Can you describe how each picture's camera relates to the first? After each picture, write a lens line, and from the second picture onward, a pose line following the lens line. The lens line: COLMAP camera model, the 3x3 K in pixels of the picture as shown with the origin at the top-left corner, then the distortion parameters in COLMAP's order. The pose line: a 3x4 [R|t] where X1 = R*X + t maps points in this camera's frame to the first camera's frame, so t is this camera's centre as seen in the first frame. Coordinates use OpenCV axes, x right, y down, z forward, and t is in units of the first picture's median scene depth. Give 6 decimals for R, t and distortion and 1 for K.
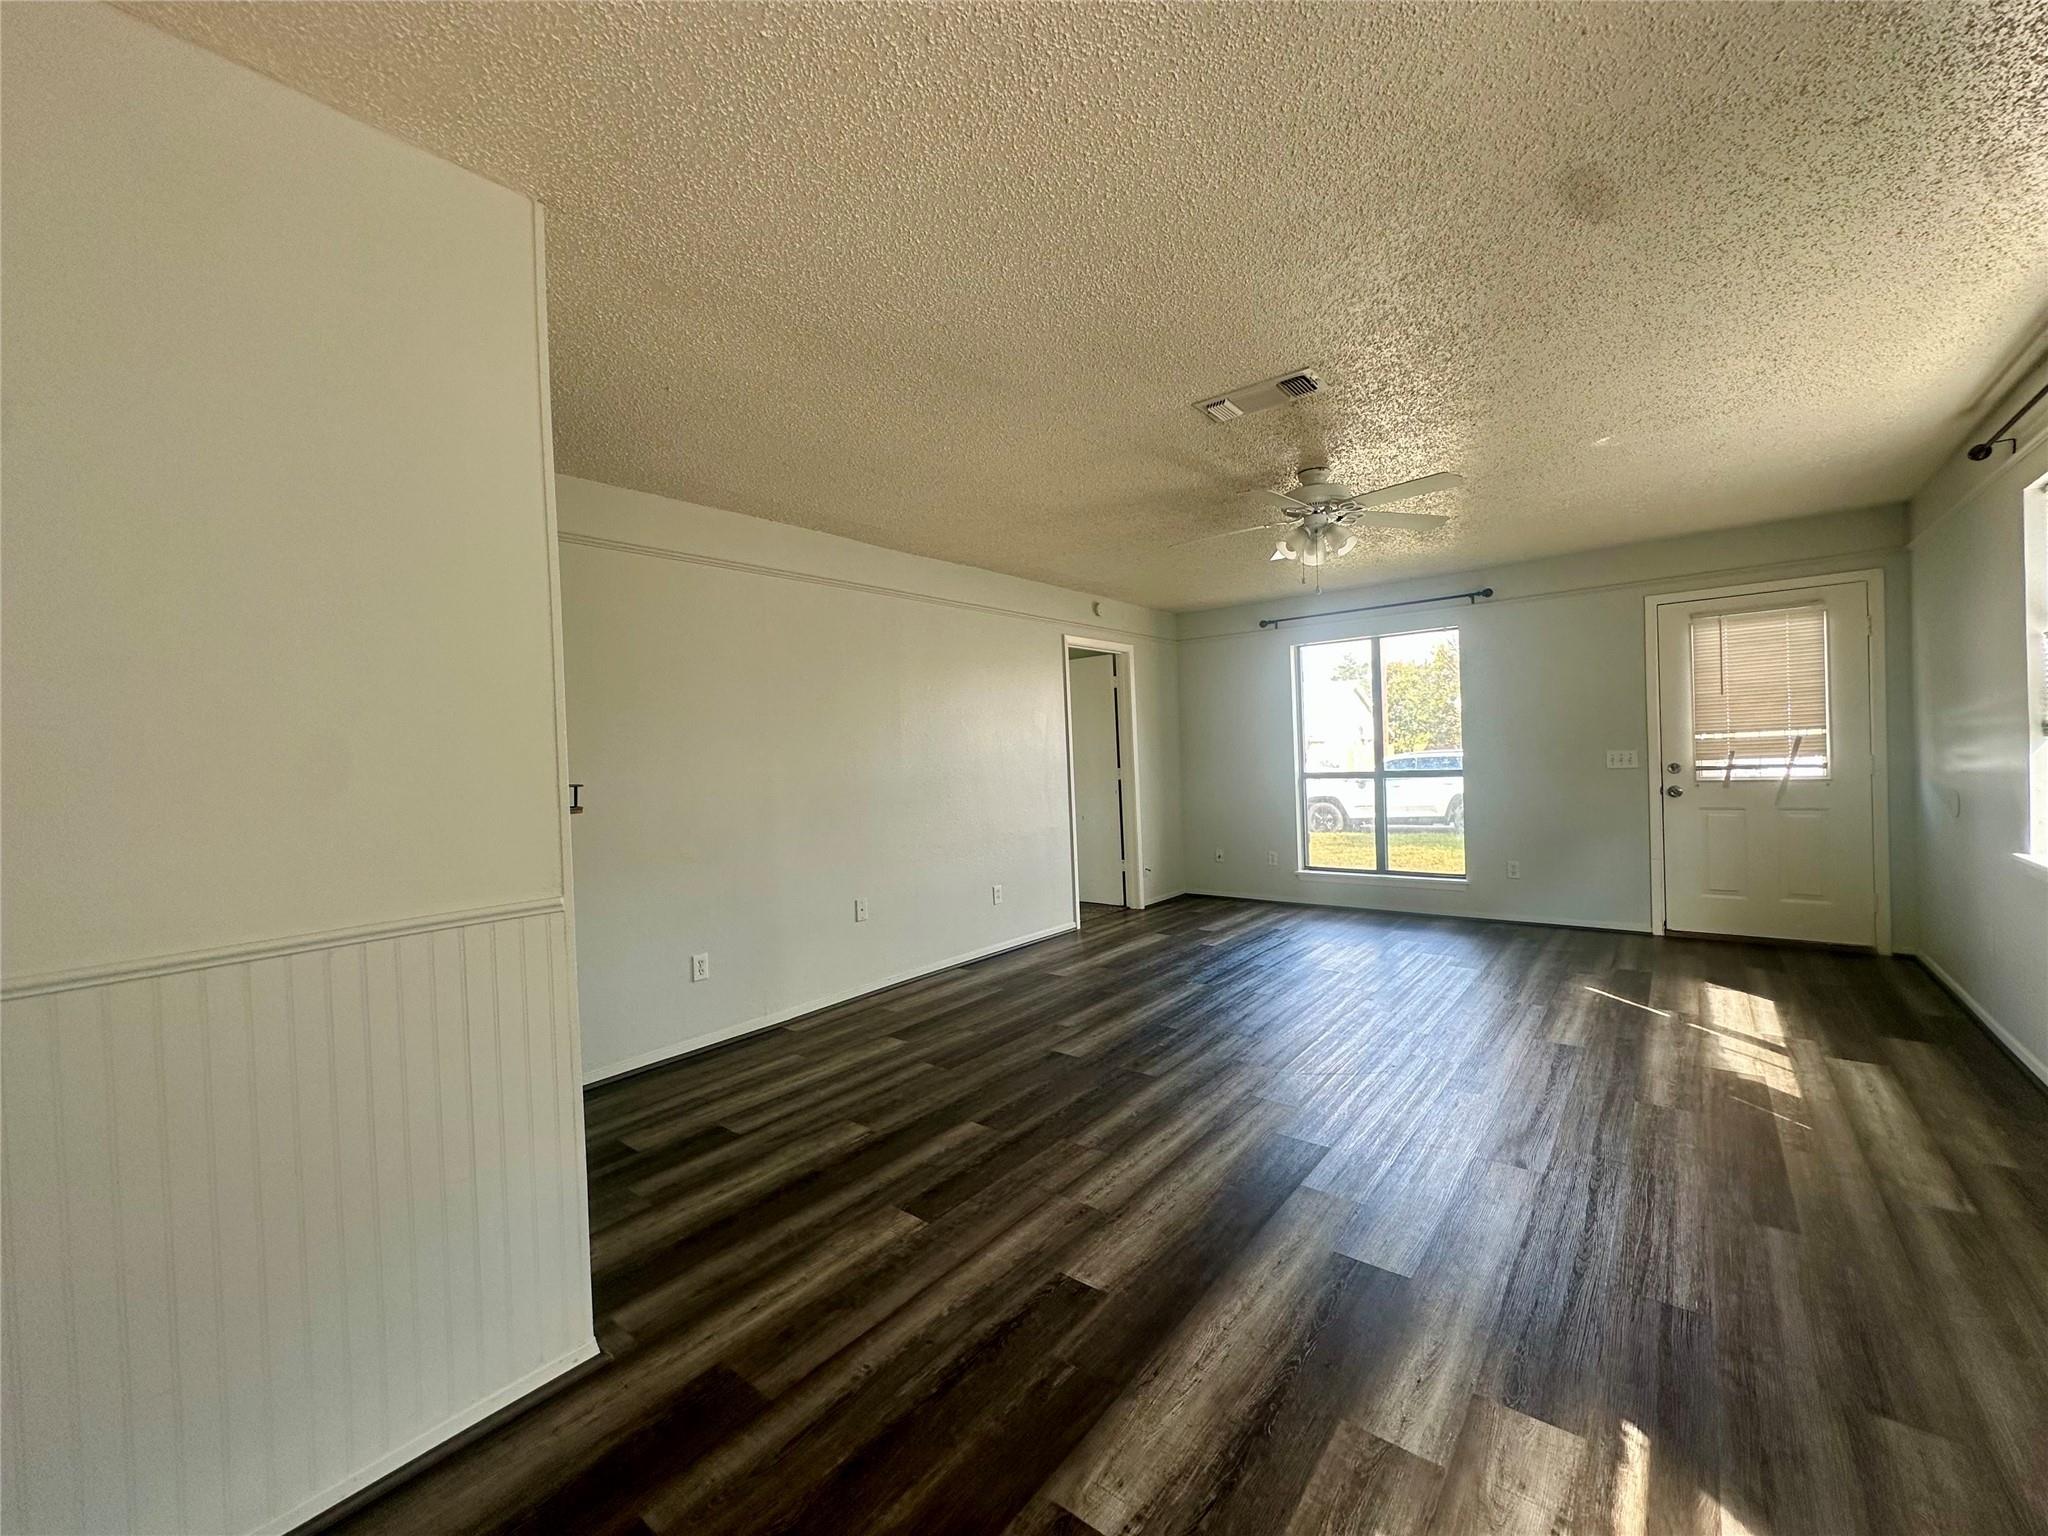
lens RADIAL K [[822.9, 0, 1025.8], [0, 822.9, 767.4], [0, 0, 1]] dist [-0.002936, 0.000513]
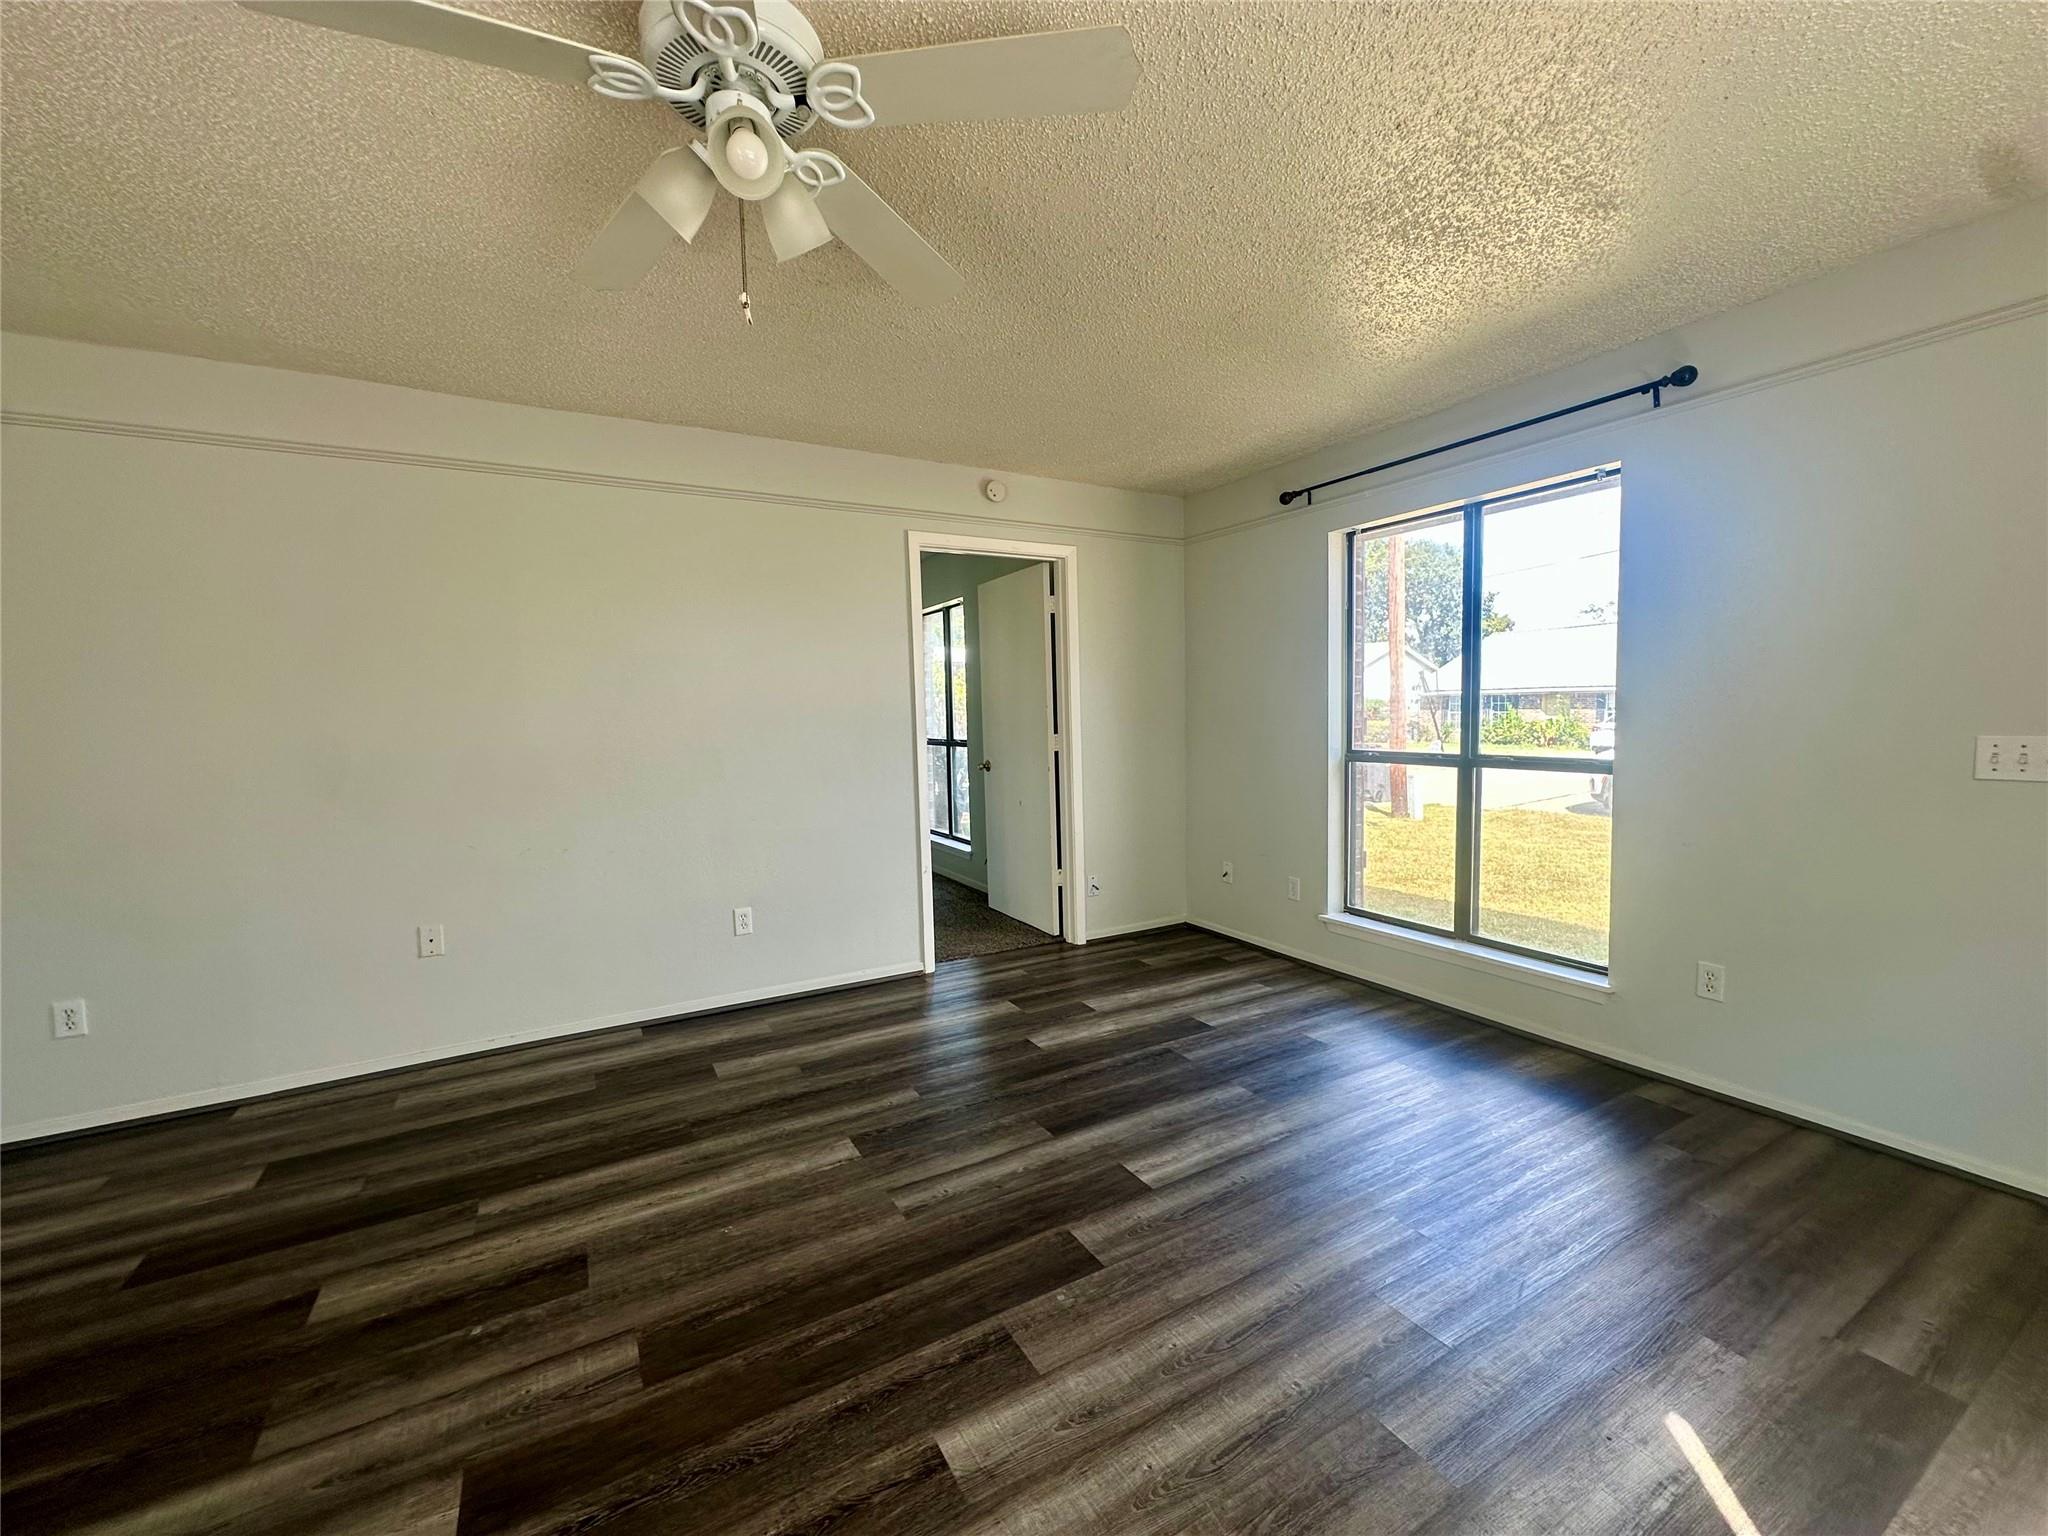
lens RADIAL K [[822.9, 0, 1023.1], [0, 822.9, 769.8], [0, 0, 1]] dist [-0.002936, 0.000513]
pose [[0.929741, 0.044057, -0.365570, 0.406021], [-0.017584, 0.996996, 0.075431, -0.024328], [0.367795, -0.063703, 0.927723, 0.442977]]
